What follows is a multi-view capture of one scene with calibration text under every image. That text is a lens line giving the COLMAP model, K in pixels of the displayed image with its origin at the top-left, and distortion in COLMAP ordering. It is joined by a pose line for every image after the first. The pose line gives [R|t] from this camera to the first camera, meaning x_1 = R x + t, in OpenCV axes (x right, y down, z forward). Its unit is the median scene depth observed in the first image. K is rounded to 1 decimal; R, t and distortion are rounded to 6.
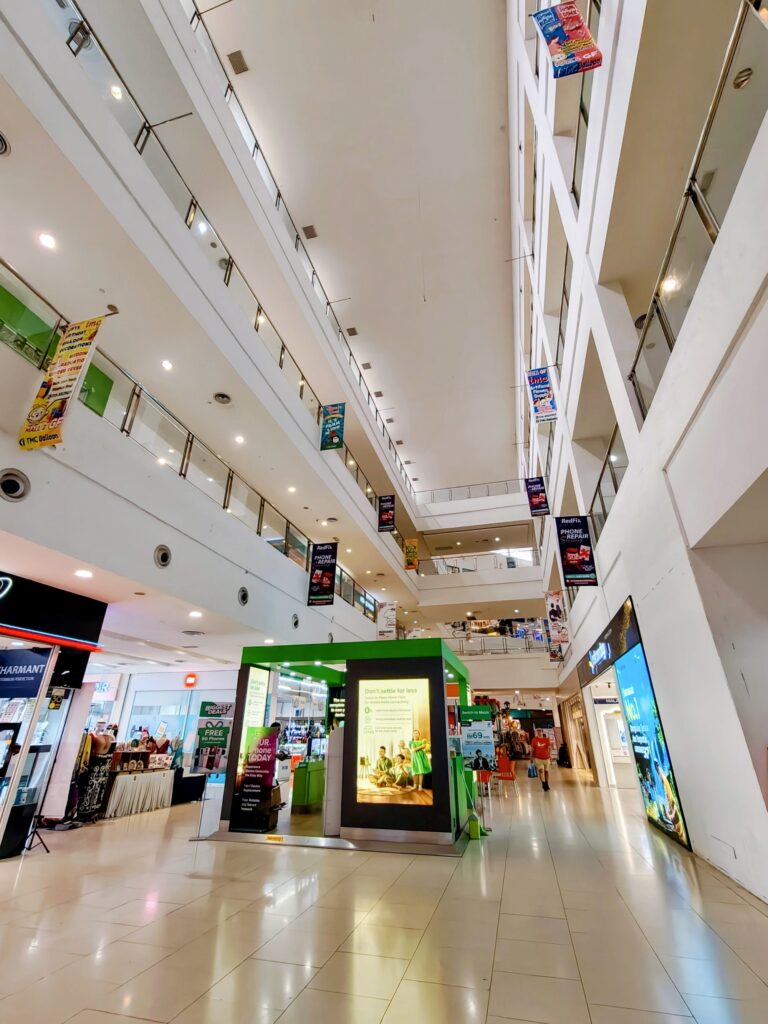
lens RADIAL K [[454.0, 0, 383.2], [0, 454.0, 512.3], [0, 0, 1]] dist [0.000648, 0.000011]
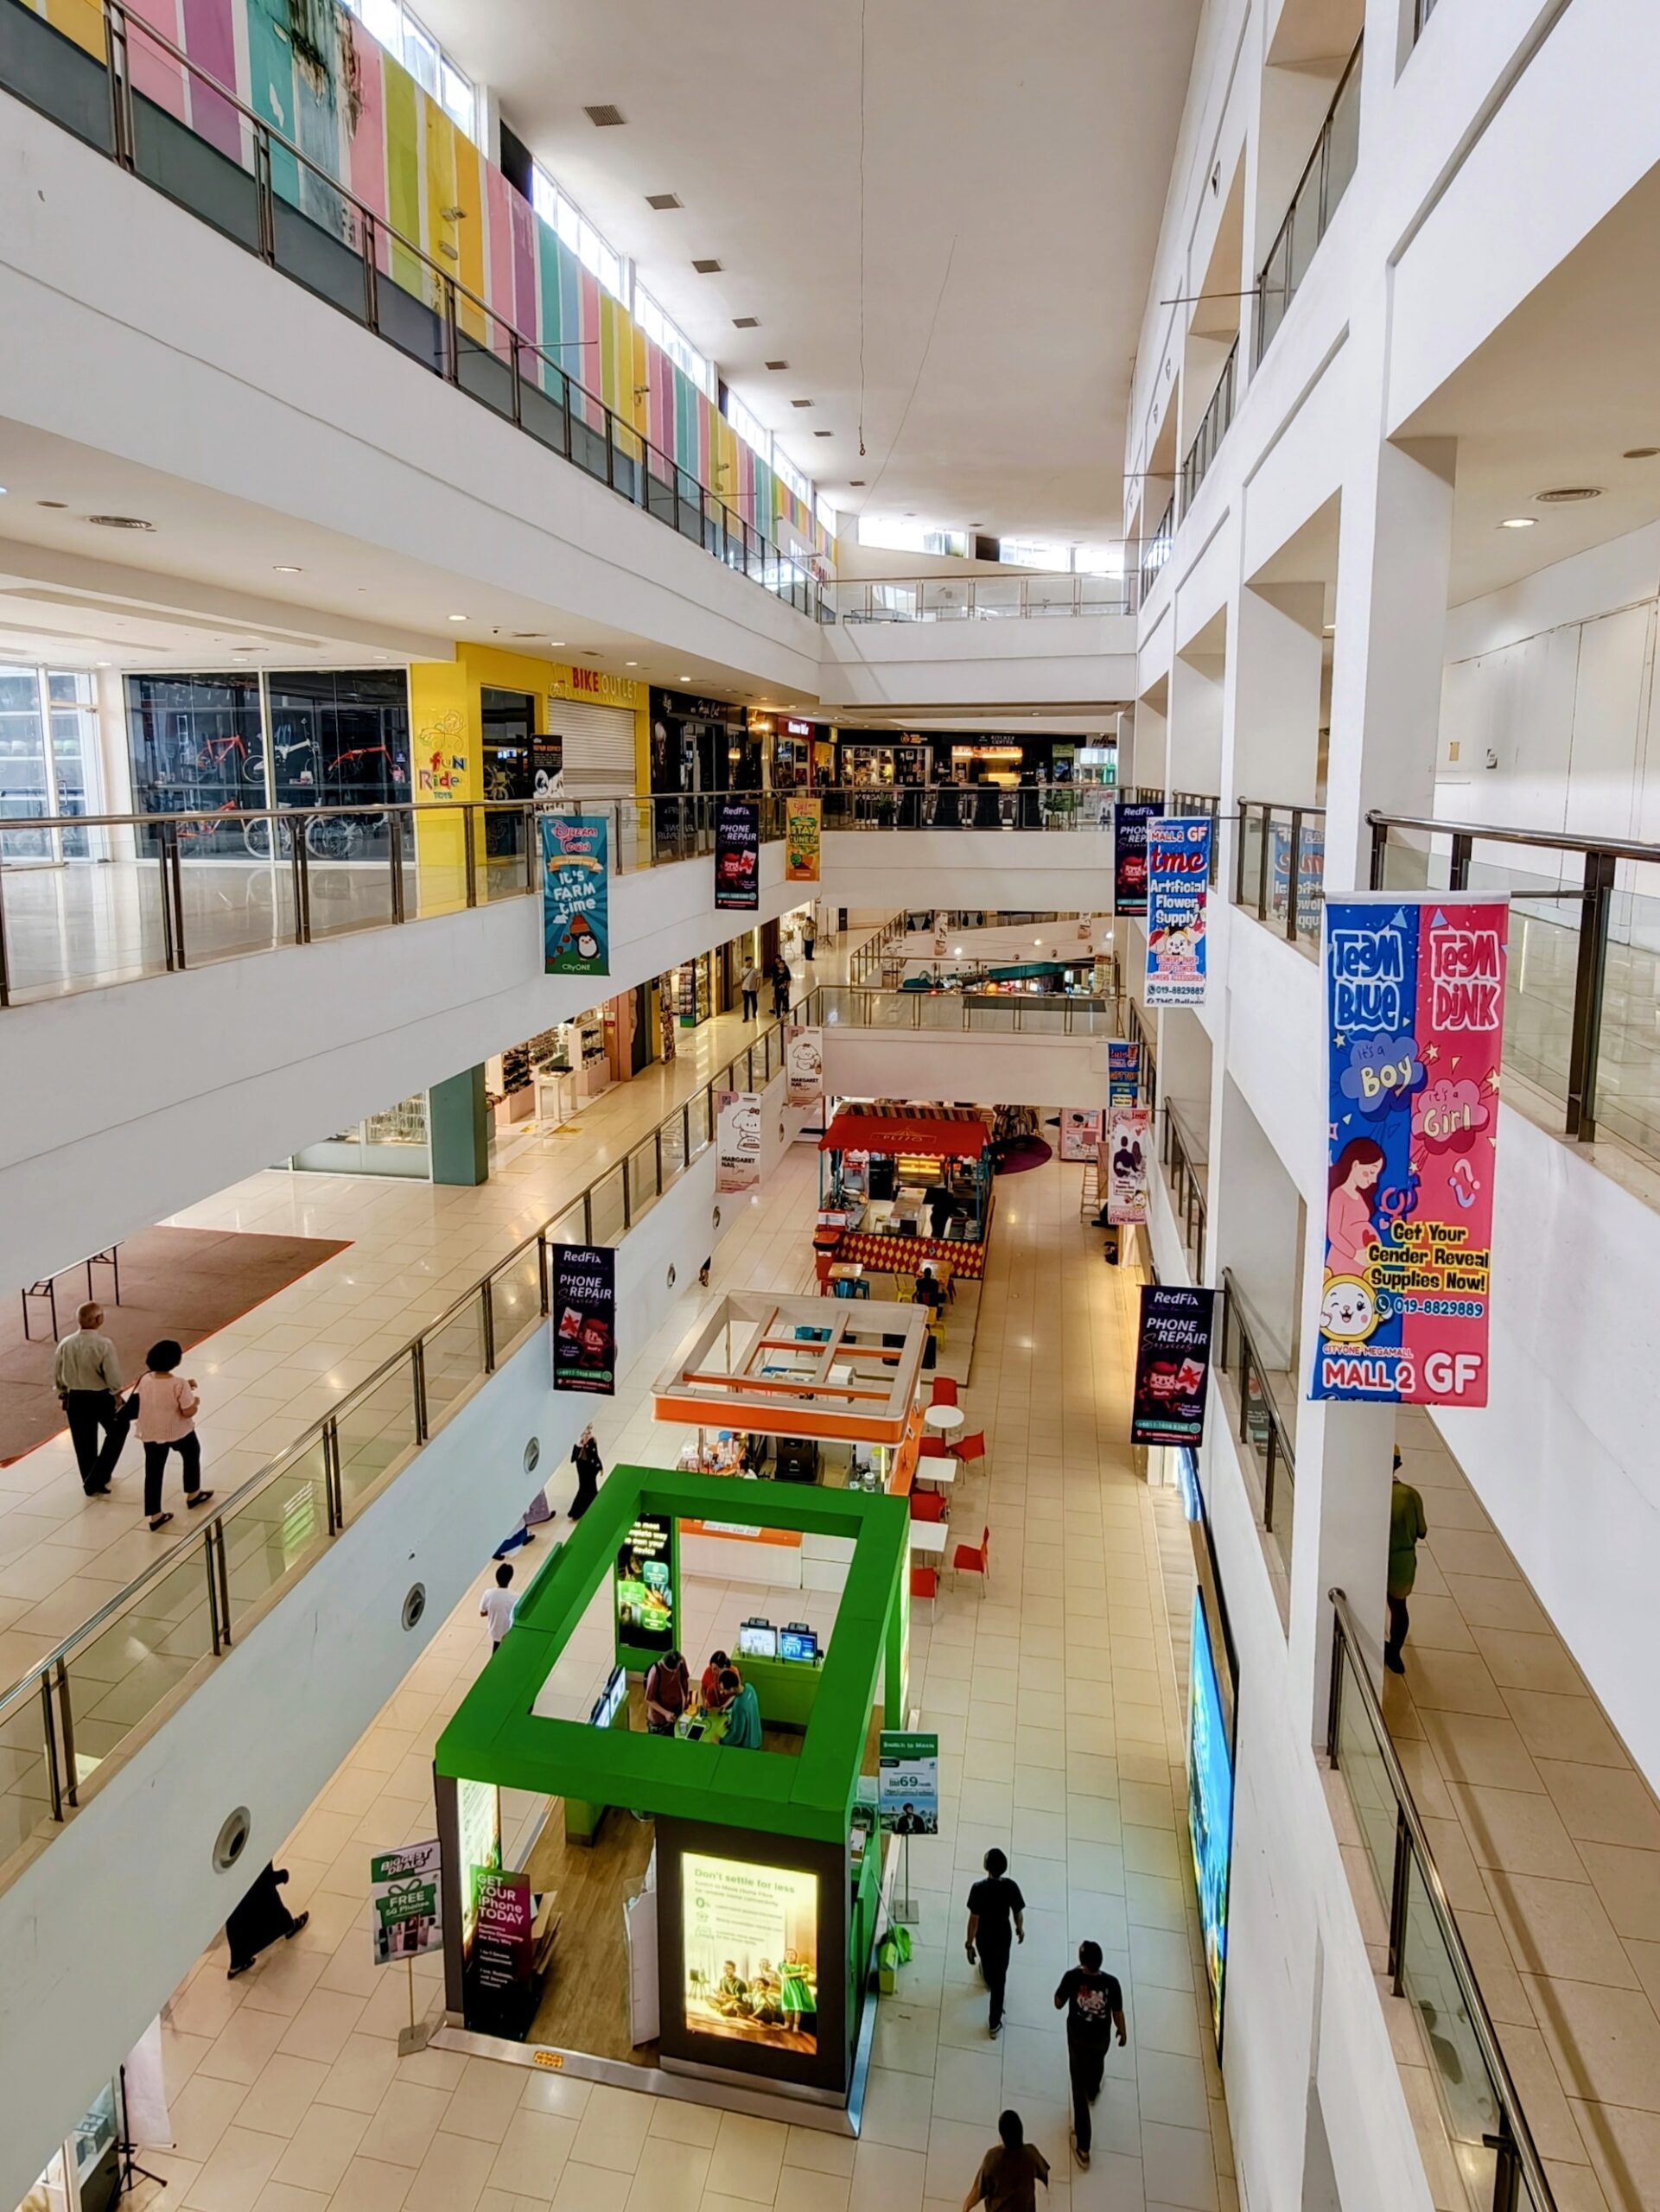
lens RADIAL K [[1124.8, 0, 832.0], [0, 1124.8, 1102.5], [0, 0, 1]] dist [-0.004779, -0.000227]
pose [[0.996501, -0.011242, 0.082818, 0.019224], [-0.034881, 0.844544, 0.534348, -0.999907], [-0.075951, -0.535367, 0.841197, 0.366996]]
